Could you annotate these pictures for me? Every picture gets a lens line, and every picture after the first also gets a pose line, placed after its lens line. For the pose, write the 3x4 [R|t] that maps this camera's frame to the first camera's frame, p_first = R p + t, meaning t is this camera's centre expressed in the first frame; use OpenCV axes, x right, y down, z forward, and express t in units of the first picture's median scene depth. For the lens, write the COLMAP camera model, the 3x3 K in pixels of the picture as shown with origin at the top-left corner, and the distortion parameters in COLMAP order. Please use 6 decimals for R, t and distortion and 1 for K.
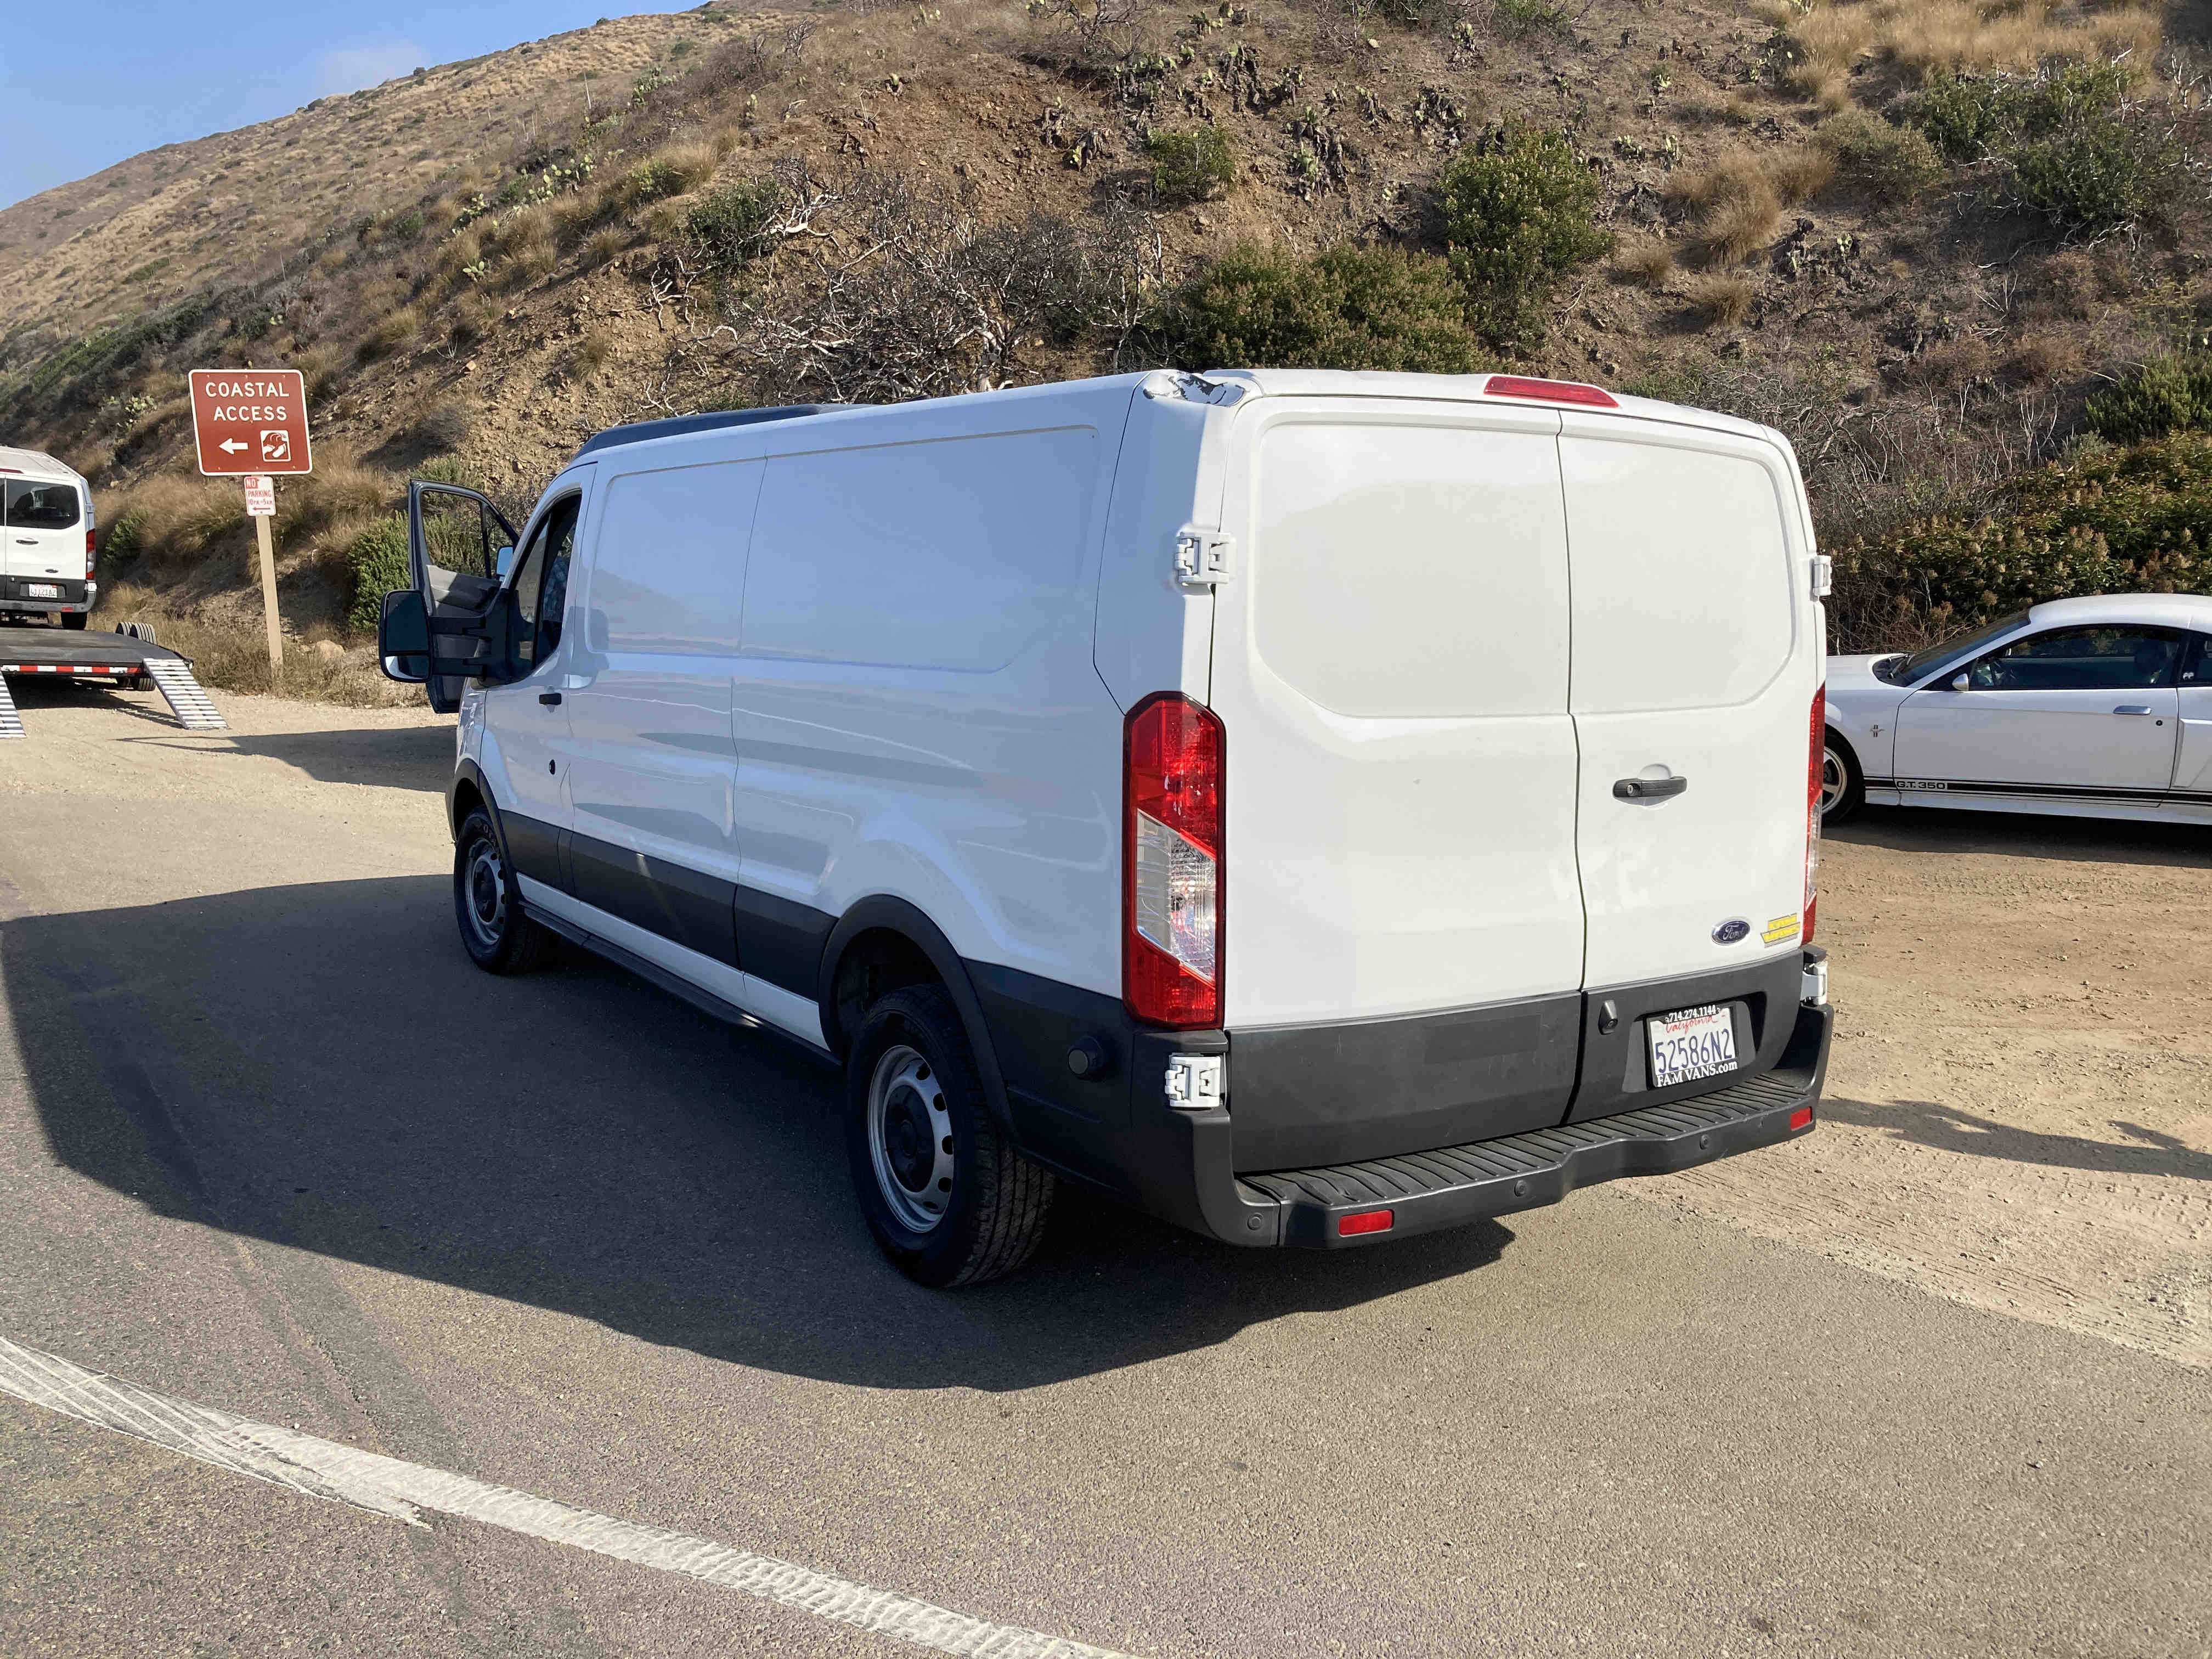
lens RADIAL K [[1813.6, 0, 1087.9], [0, 1813.6, 822.0], [0, 0, 1]] dist [0.040046, -0.028386]
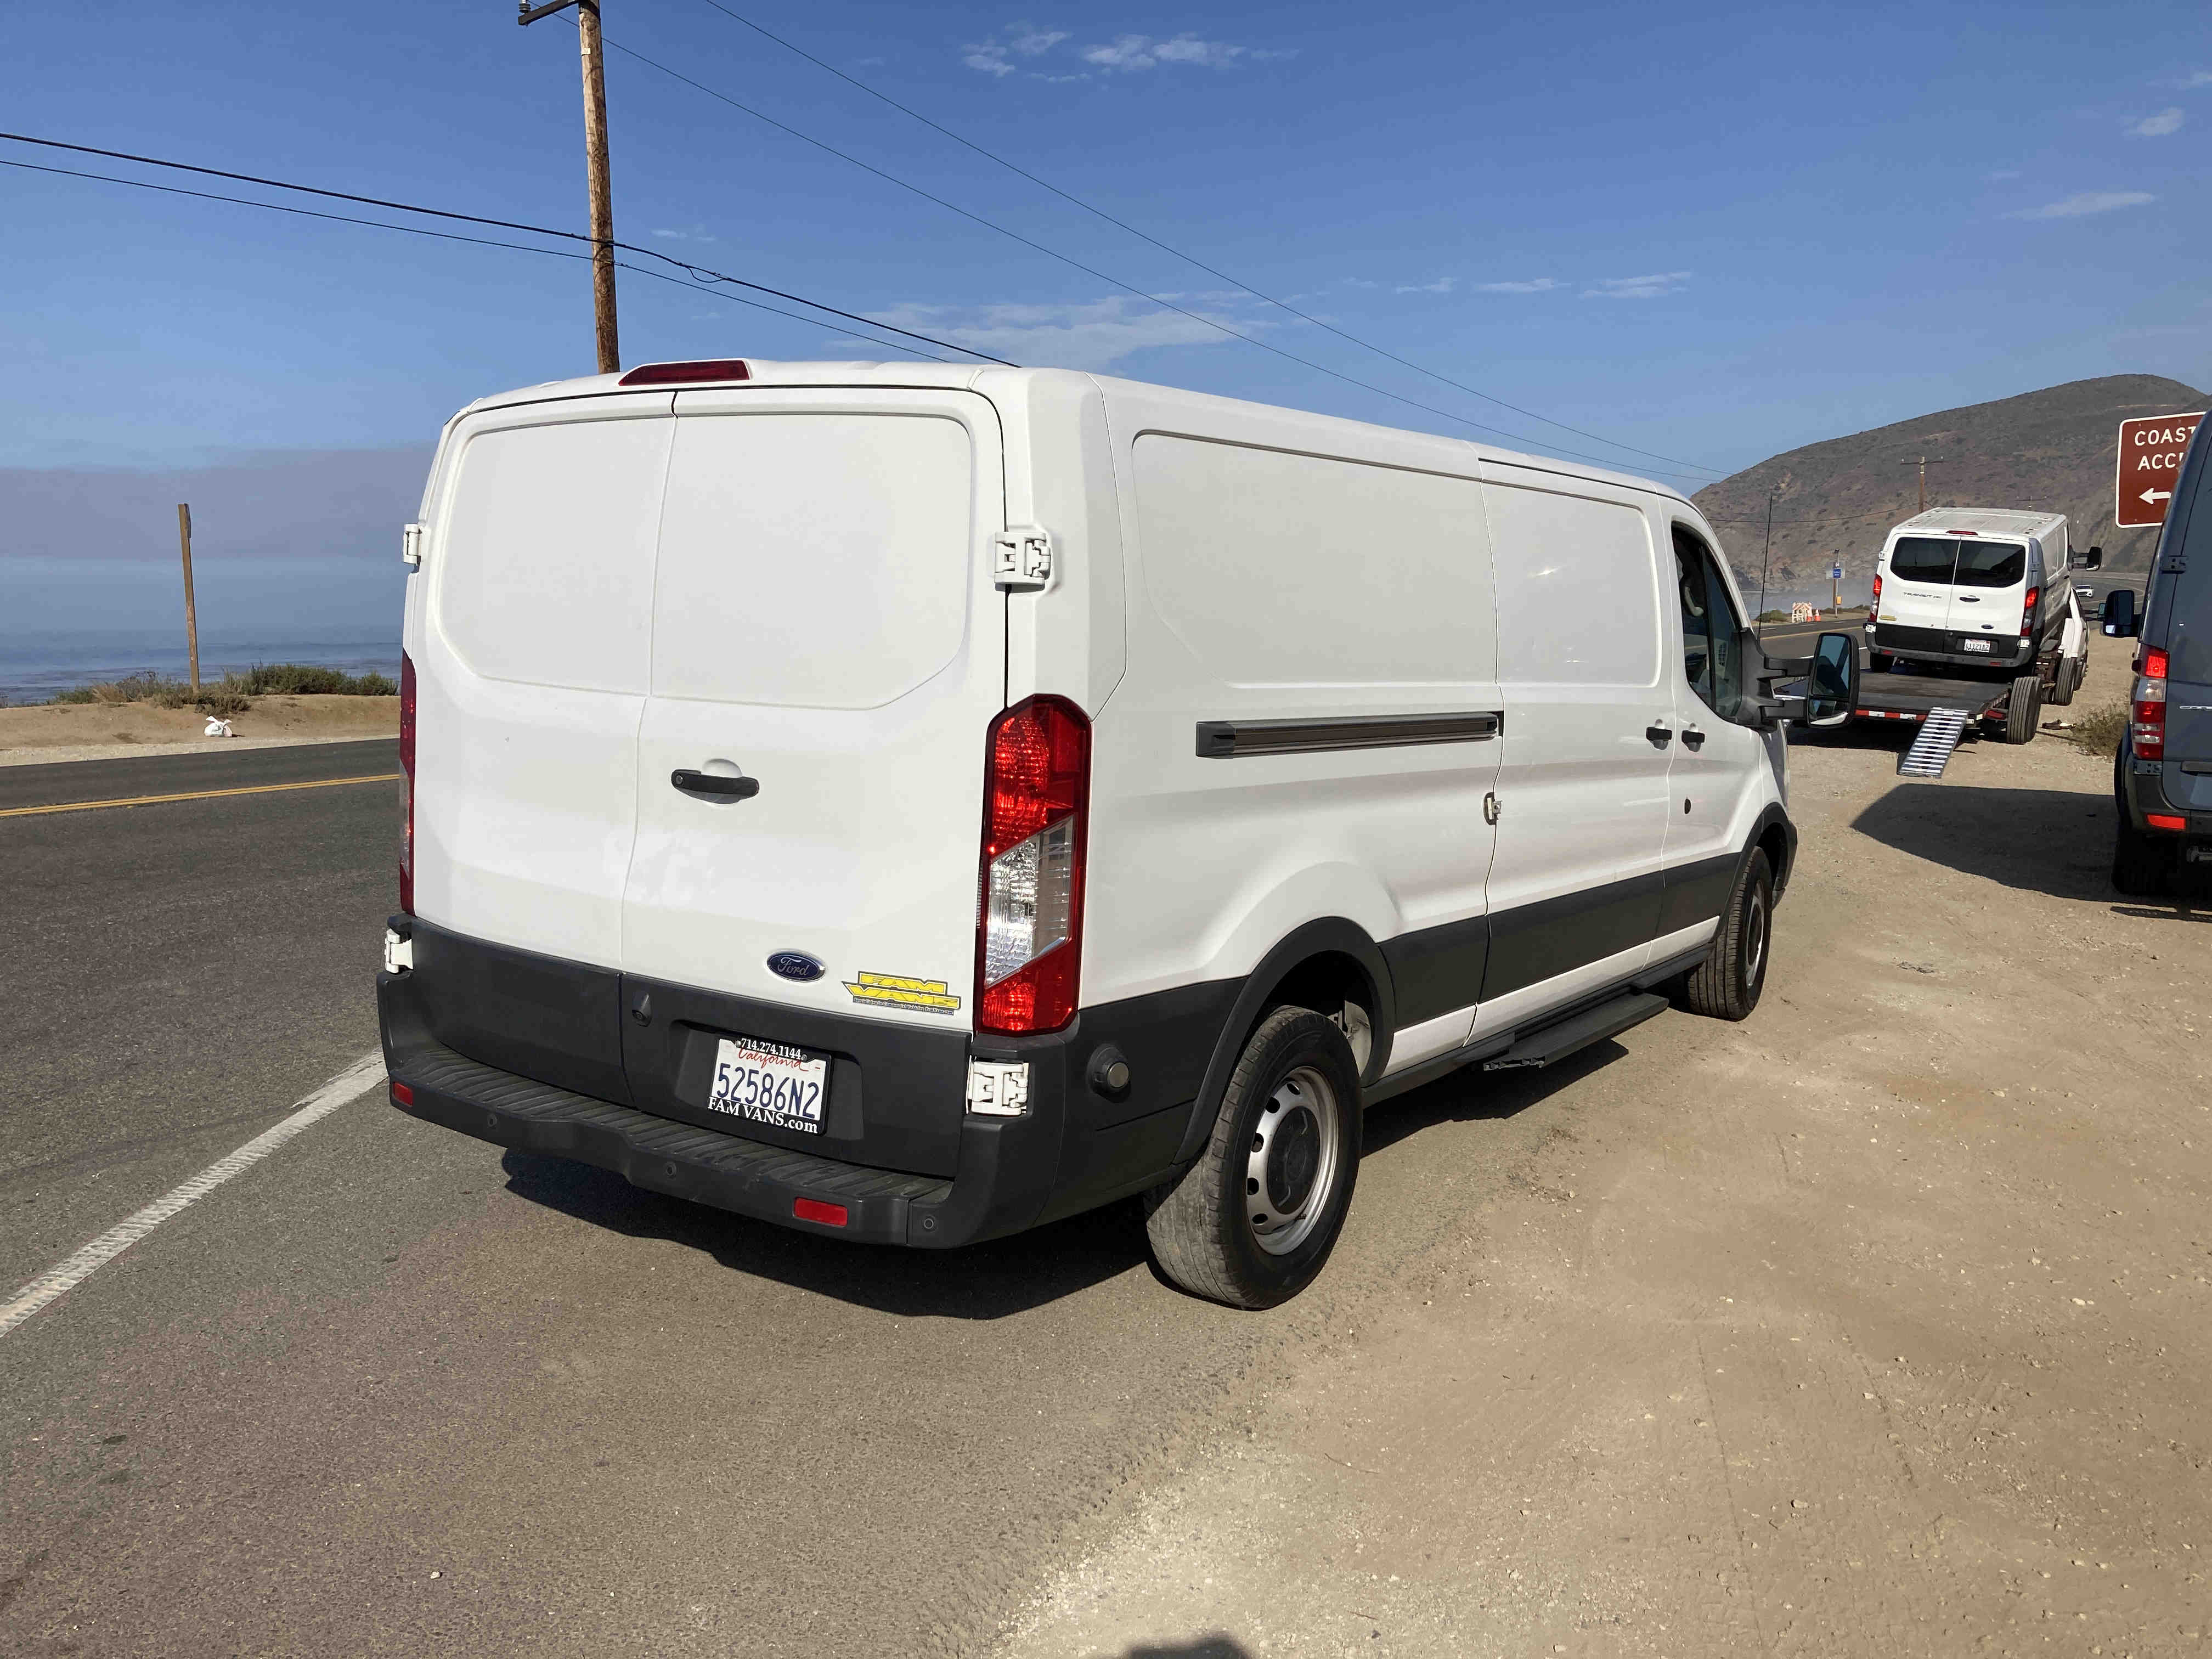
lens RADIAL K [[1813.6, 0, 1089.0], [0, 1813.6, 833.5], [0, 0, 1]] dist [0.040046, -0.028386]
pose [[0.362854, 0.111300, -0.925175, 1.179095], [-0.141294, 0.987933, 0.063434, -0.075664], [0.921071, 0.107705, 0.374202, 0.787640]]
